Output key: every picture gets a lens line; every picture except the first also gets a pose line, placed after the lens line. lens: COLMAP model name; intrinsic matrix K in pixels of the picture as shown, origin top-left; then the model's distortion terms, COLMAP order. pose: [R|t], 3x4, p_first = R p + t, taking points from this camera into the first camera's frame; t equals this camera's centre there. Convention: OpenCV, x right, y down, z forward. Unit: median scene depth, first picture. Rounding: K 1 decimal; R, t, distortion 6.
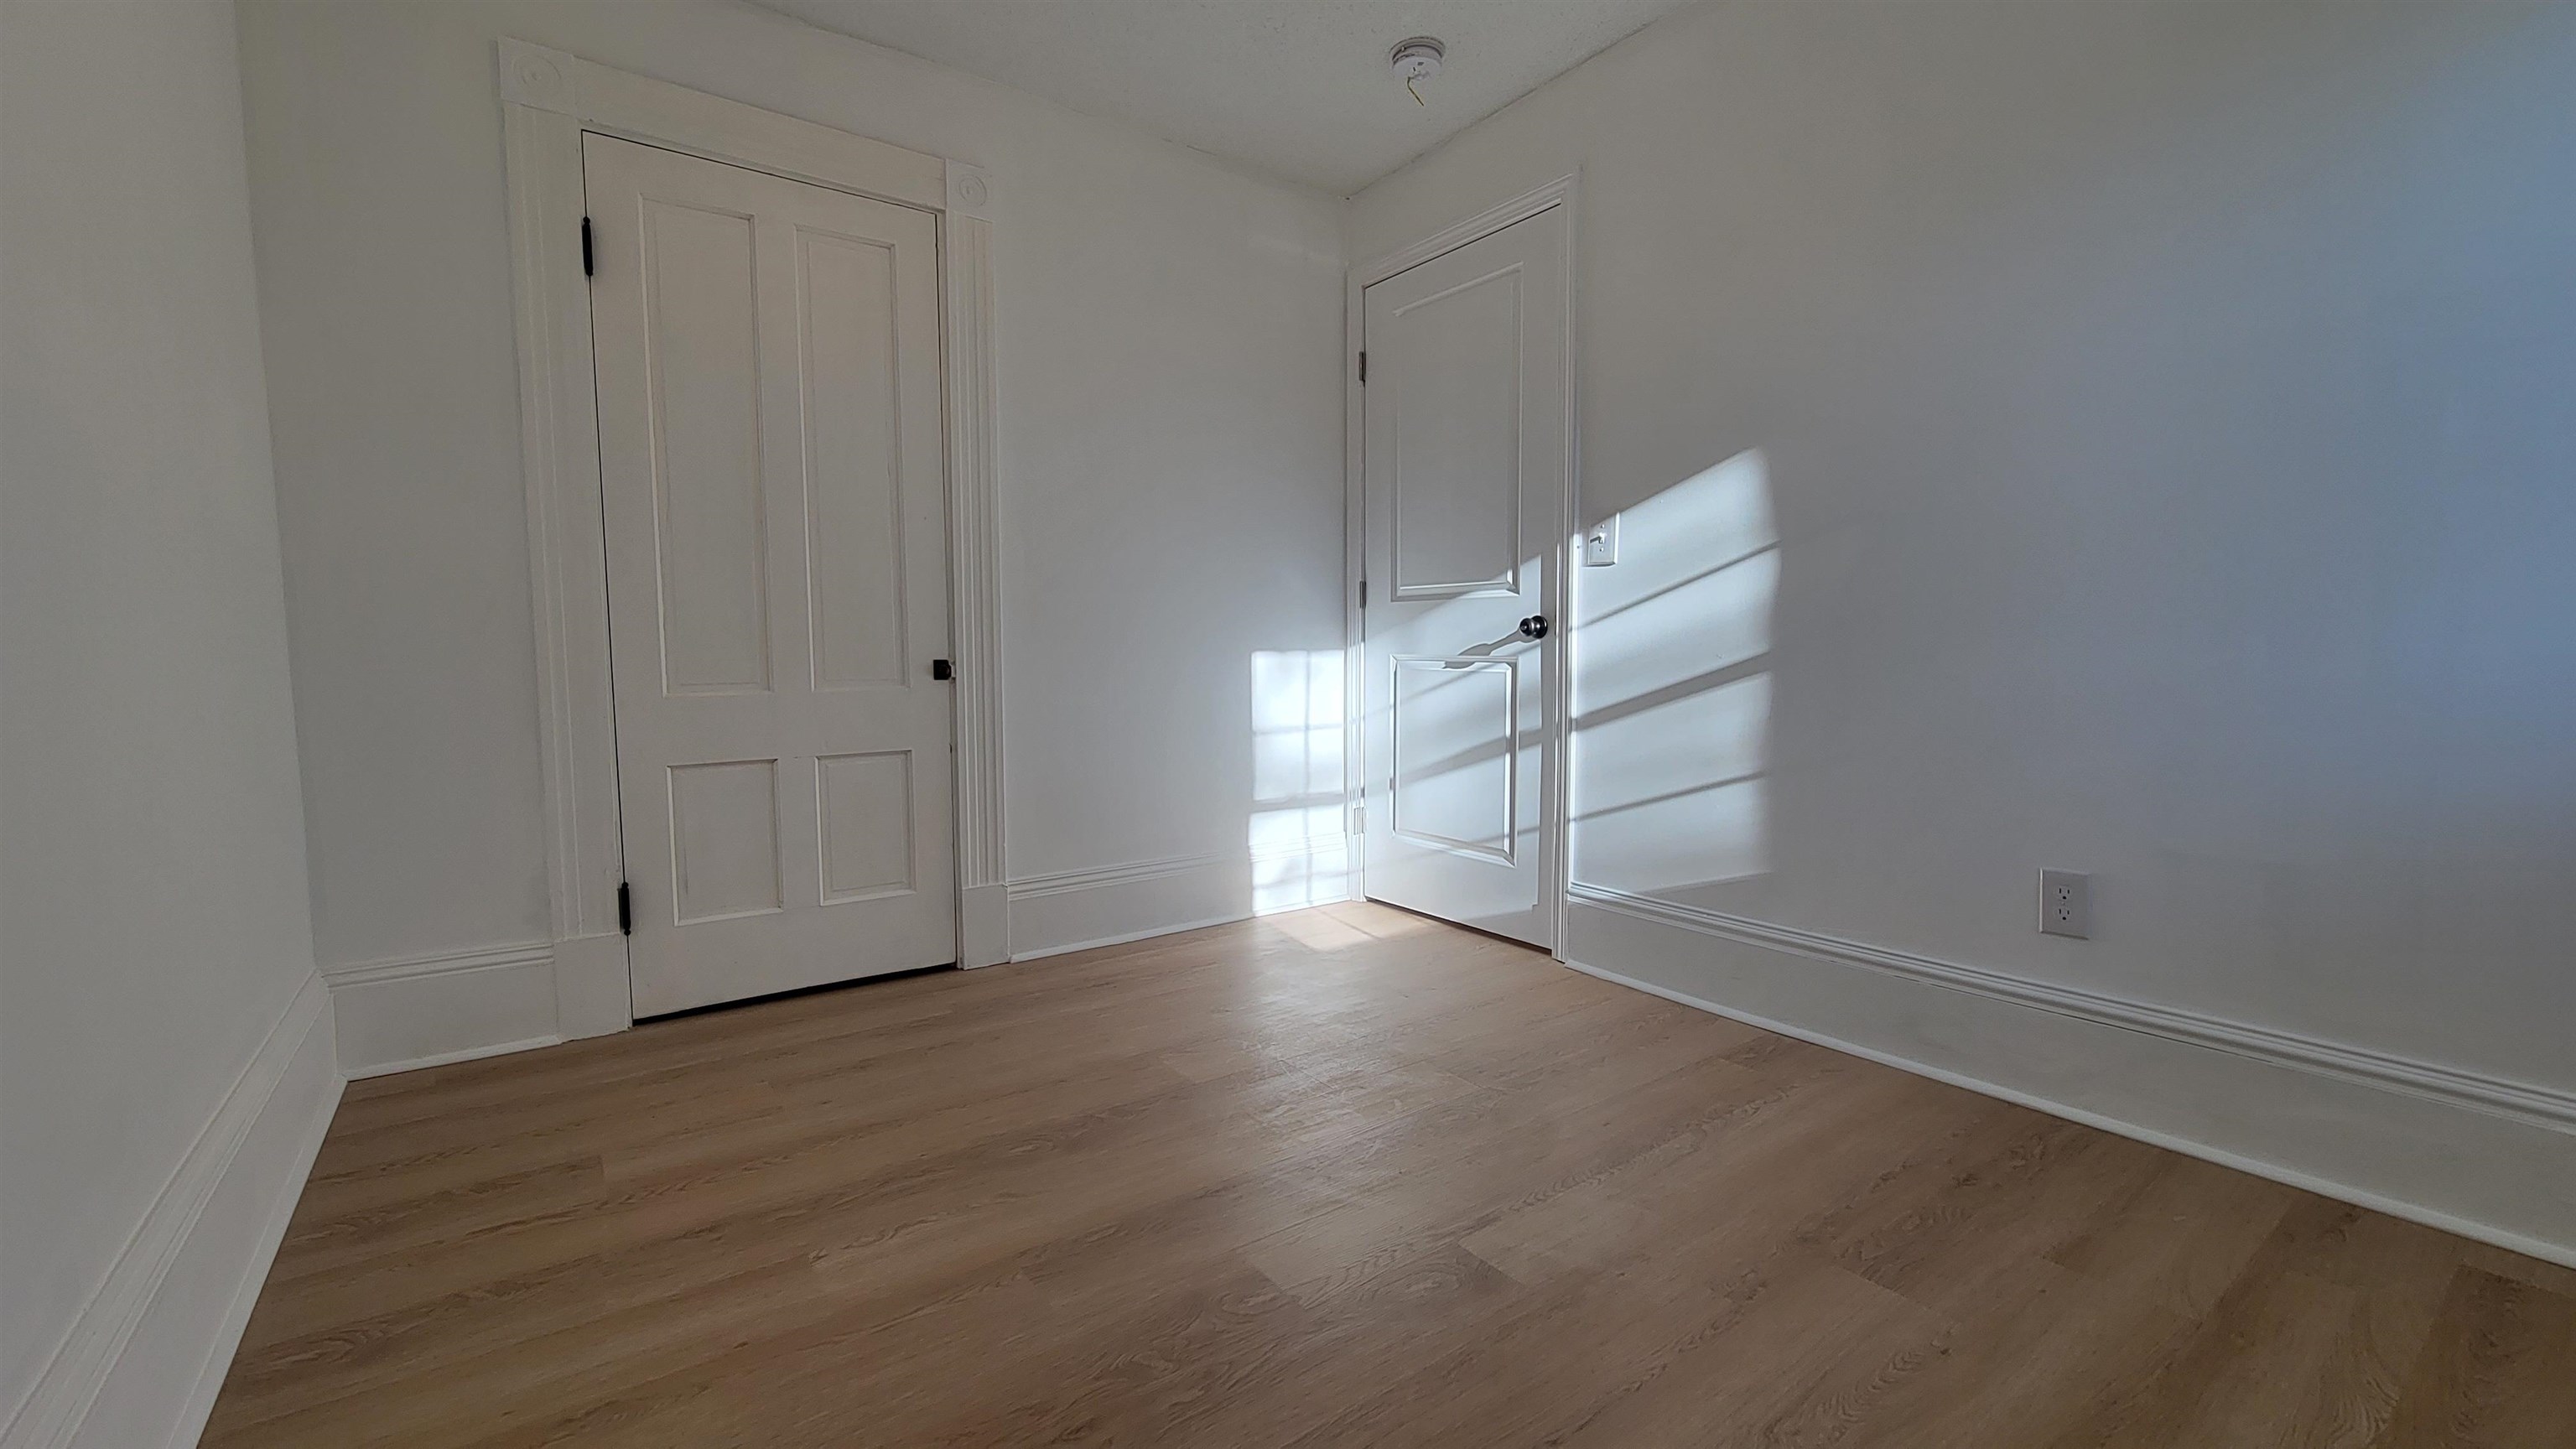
lens RADIAL K [[1045.3, 0, 1290.4], [0, 1045.3, 727.2], [0, 0, 1]] dist [-0.000812, -0.002303]
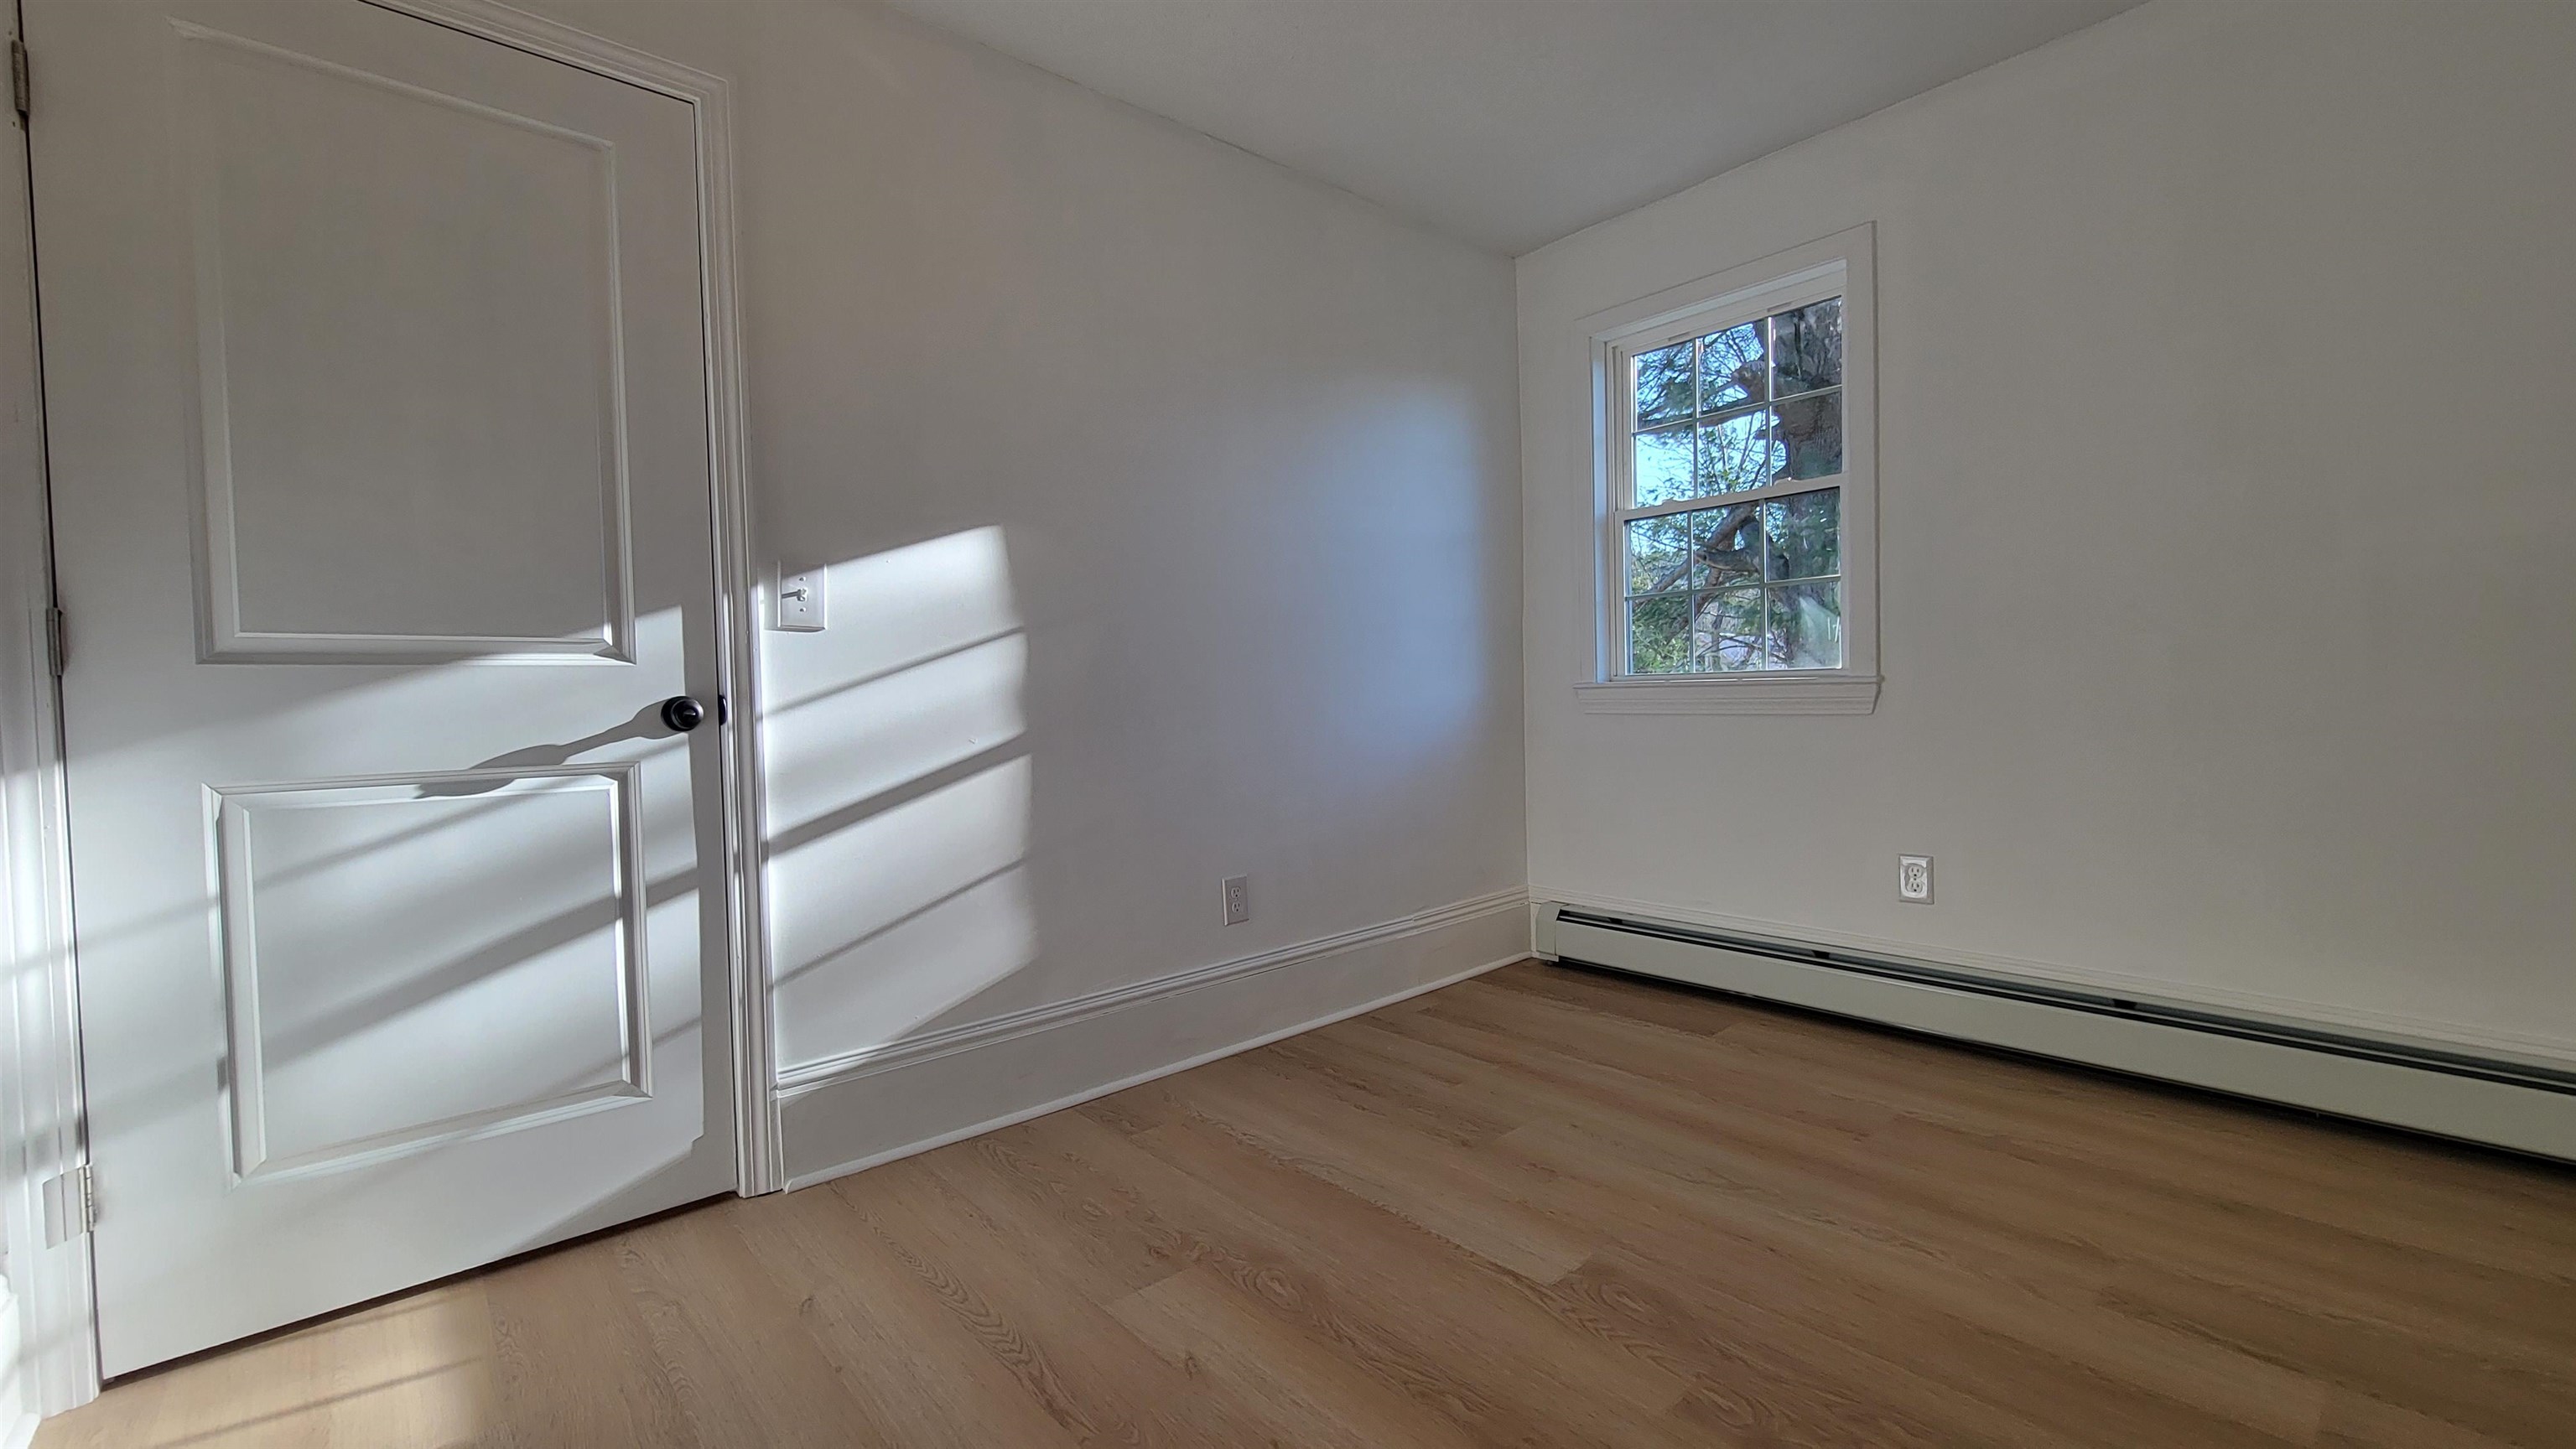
lens RADIAL K [[1045.3, 0, 1290.4], [0, 1045.3, 727.2], [0, 0, 1]] dist [-0.000812, -0.002303]
pose [[-0.086100, -0.028757, 0.995871, -0.459472], [0.103331, 0.993935, 0.037635, -0.074749], [-0.990914, 0.106145, -0.082606, 0.692791]]
